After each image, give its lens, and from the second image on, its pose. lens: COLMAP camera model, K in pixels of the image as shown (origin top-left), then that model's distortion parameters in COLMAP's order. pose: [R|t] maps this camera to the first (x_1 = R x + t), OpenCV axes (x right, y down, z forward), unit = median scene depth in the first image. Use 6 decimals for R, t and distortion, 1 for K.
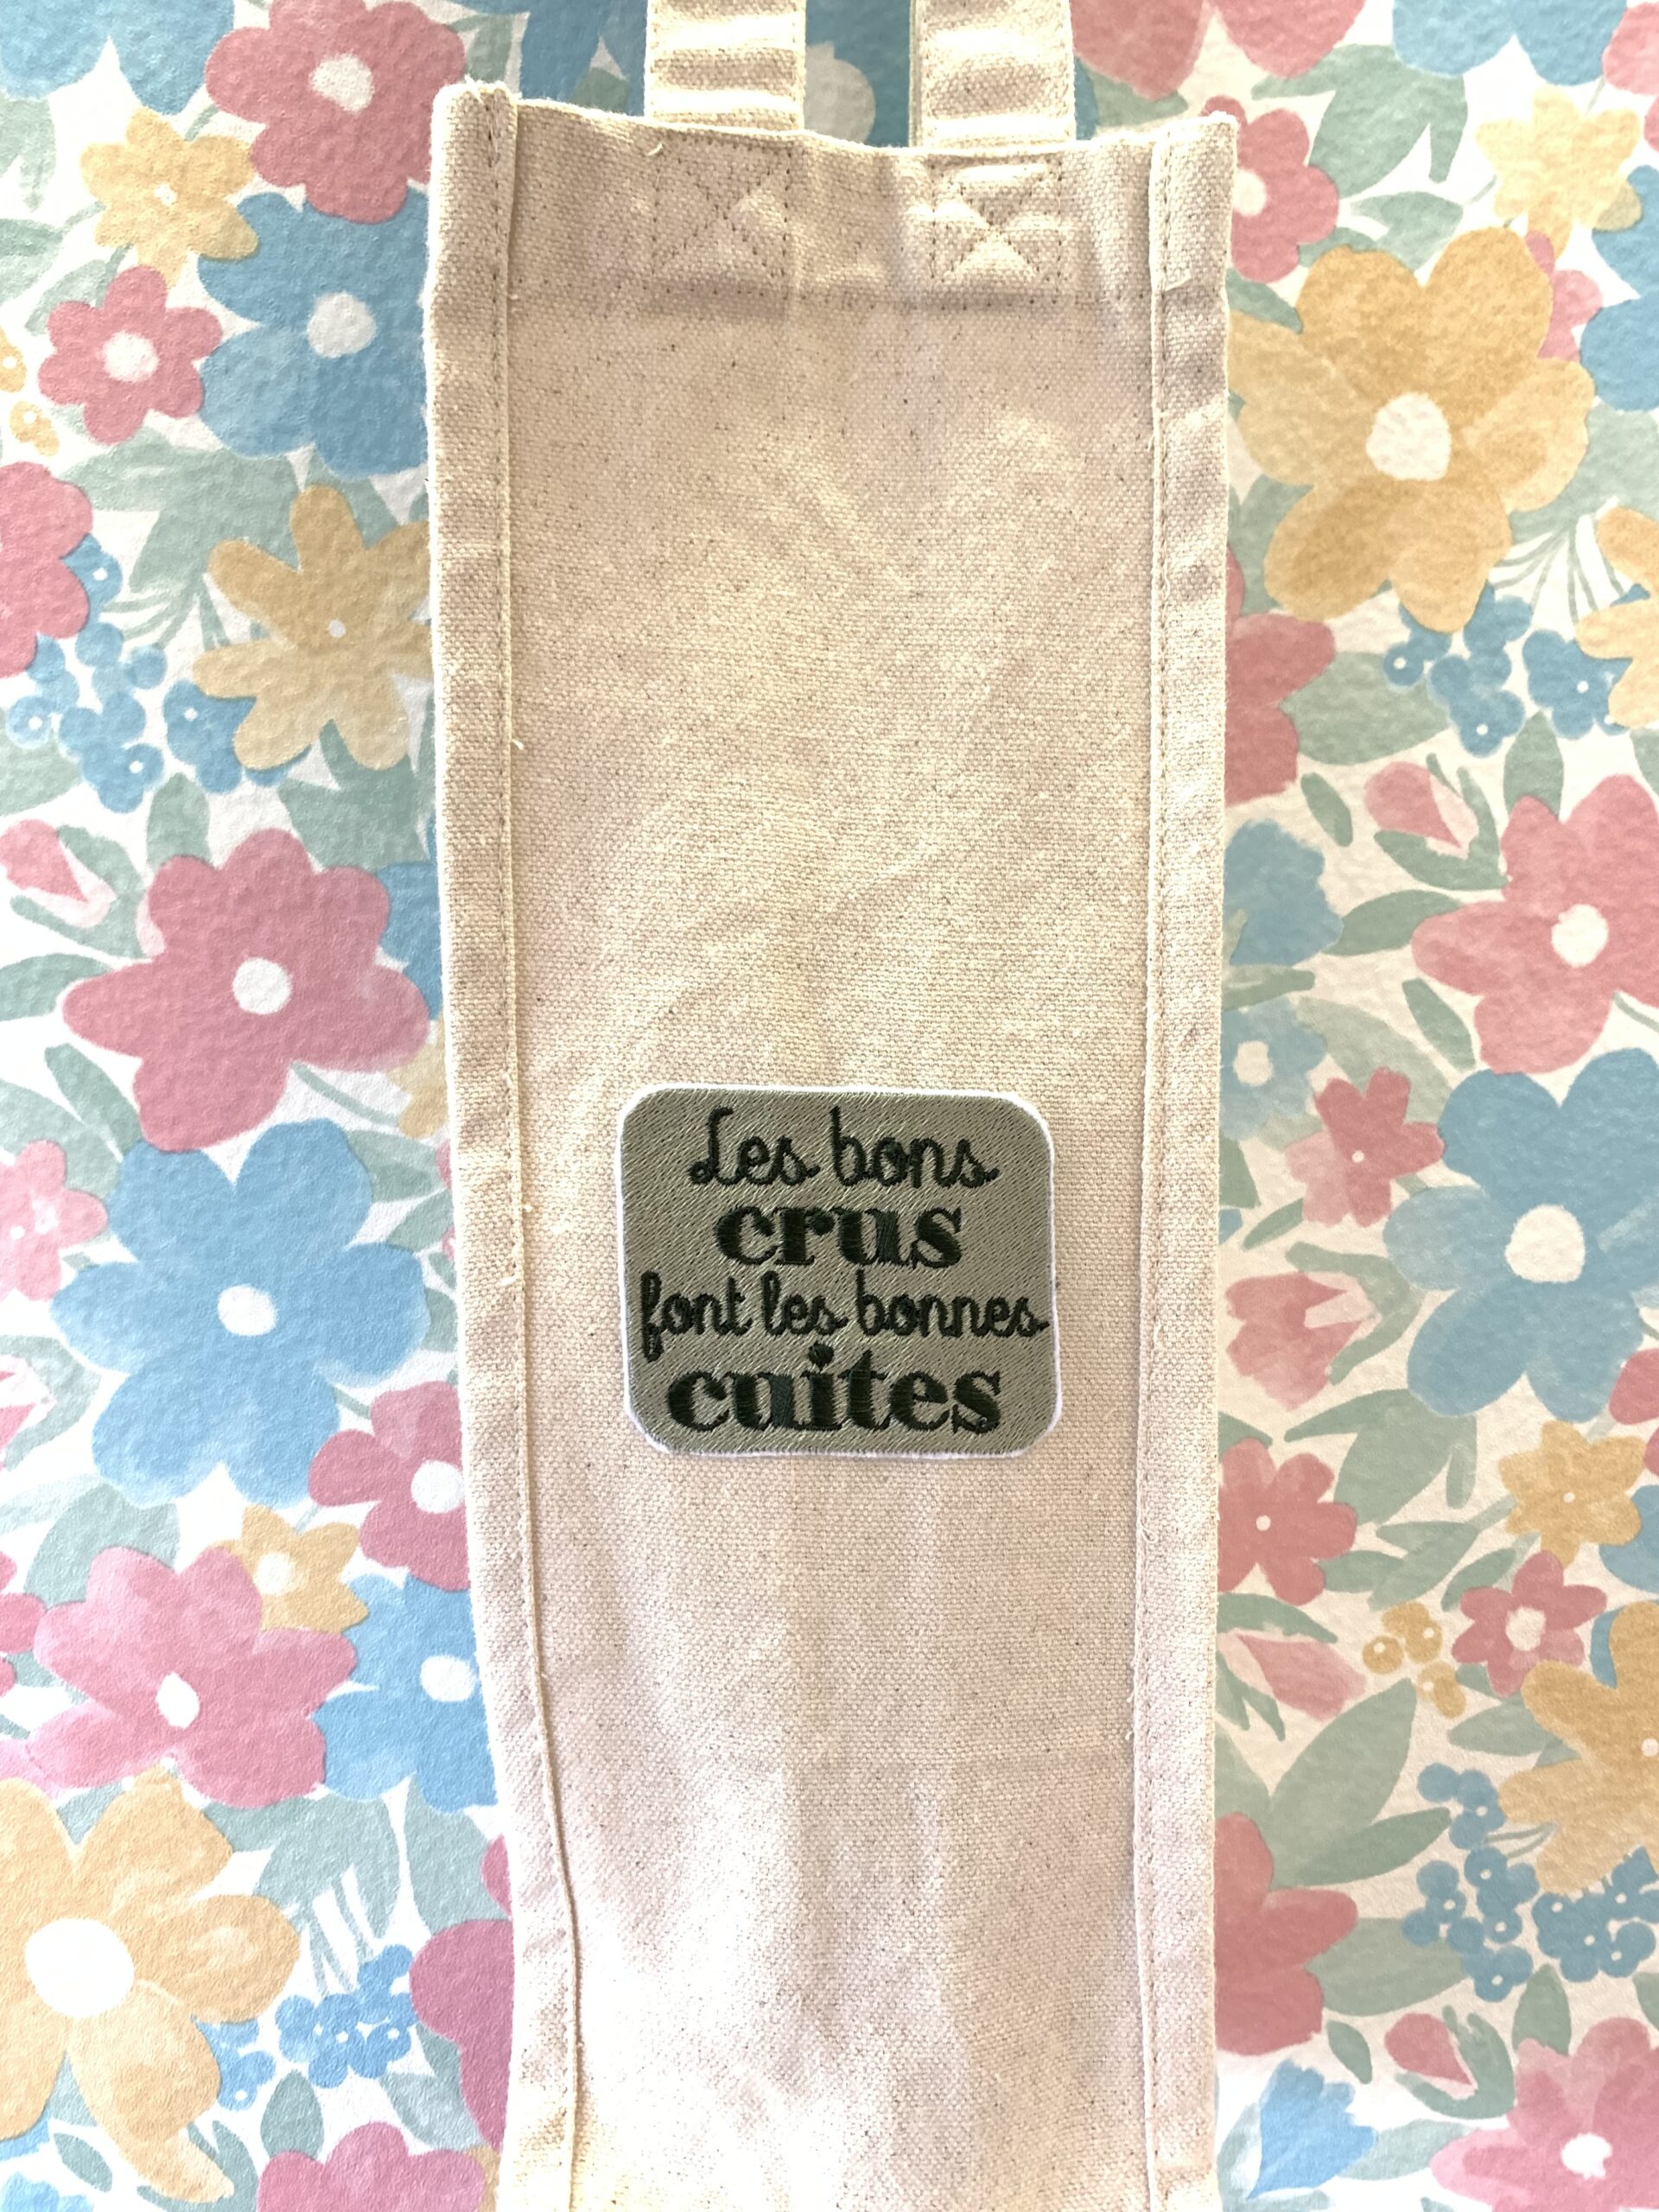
lens RADIAL K [[1732.5, 0, 810.6], [0, 1732.5, 1076.9], [0, 0, 1]] dist [-0.014983, 0.002154]
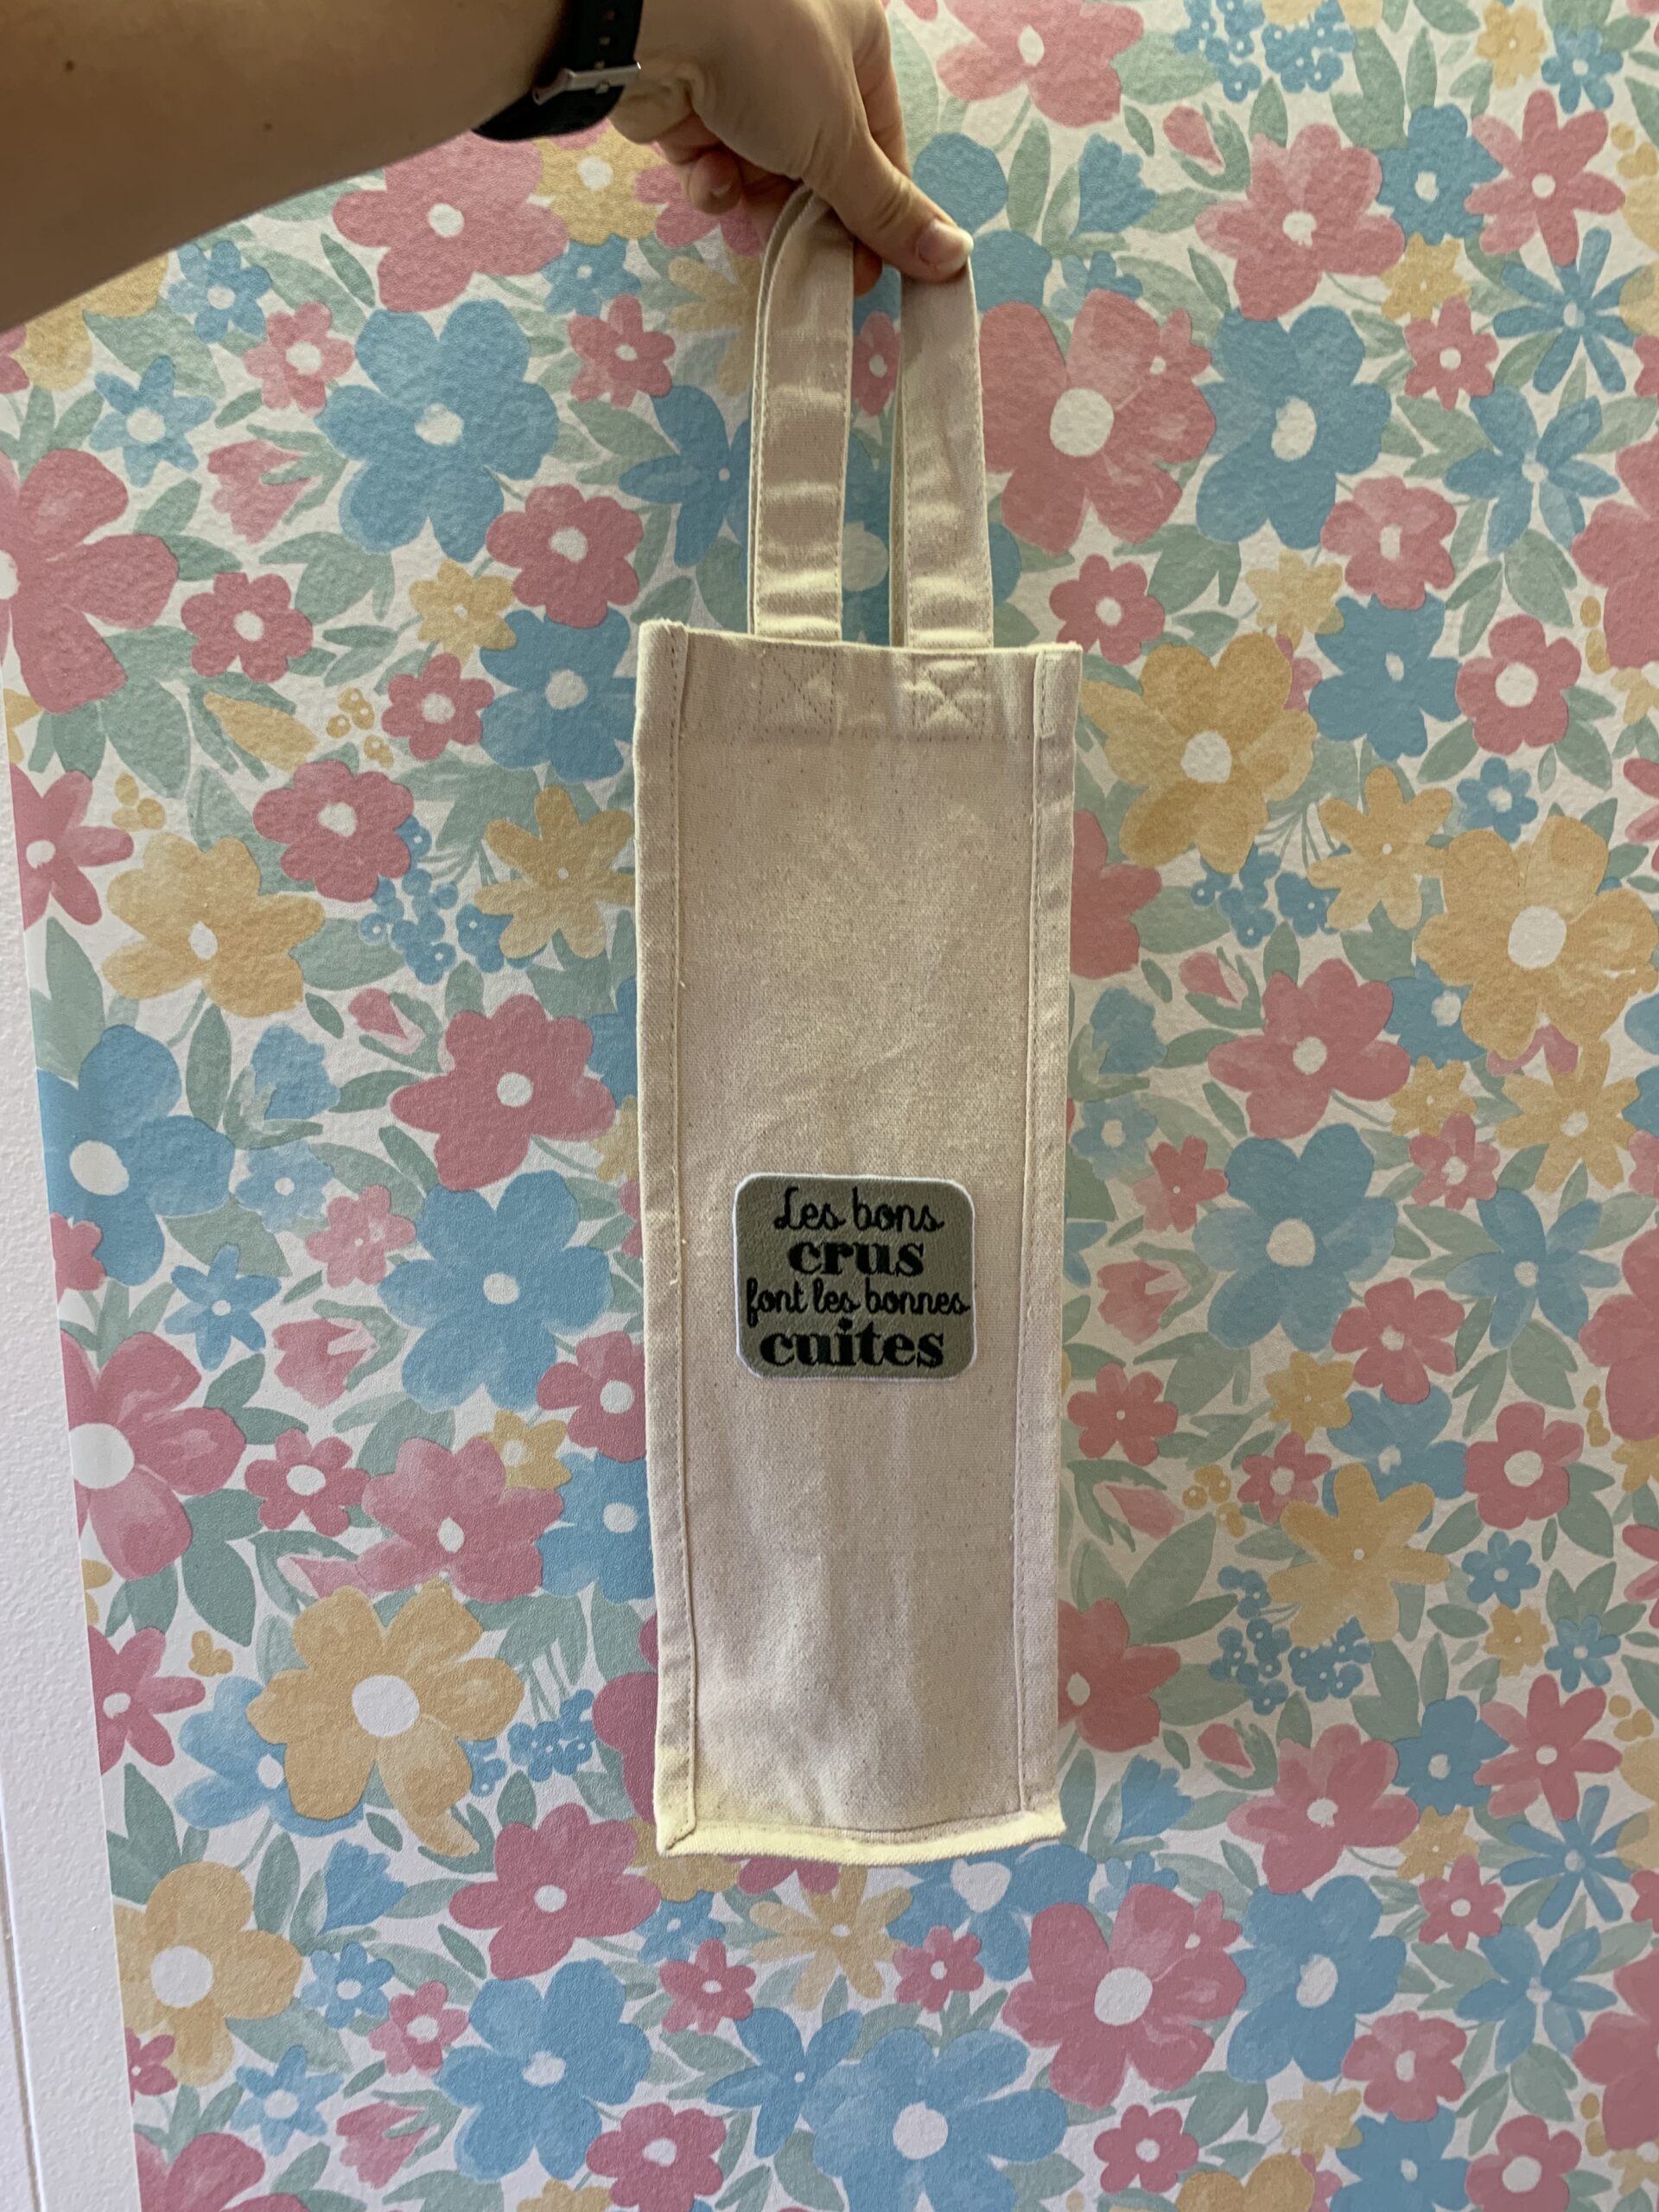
lens RADIAL K [[1732.5, 0, 822.7], [0, 1732.5, 1096.6], [0, 0, 1]] dist [-0.014983, 0.002154]
pose [[0.997824, -0.001501, 0.065911, -0.130187], [0.001381, 0.999997, 0.001853, -0.047335], [-0.065913, -0.001758, 0.997824, -0.628423]]
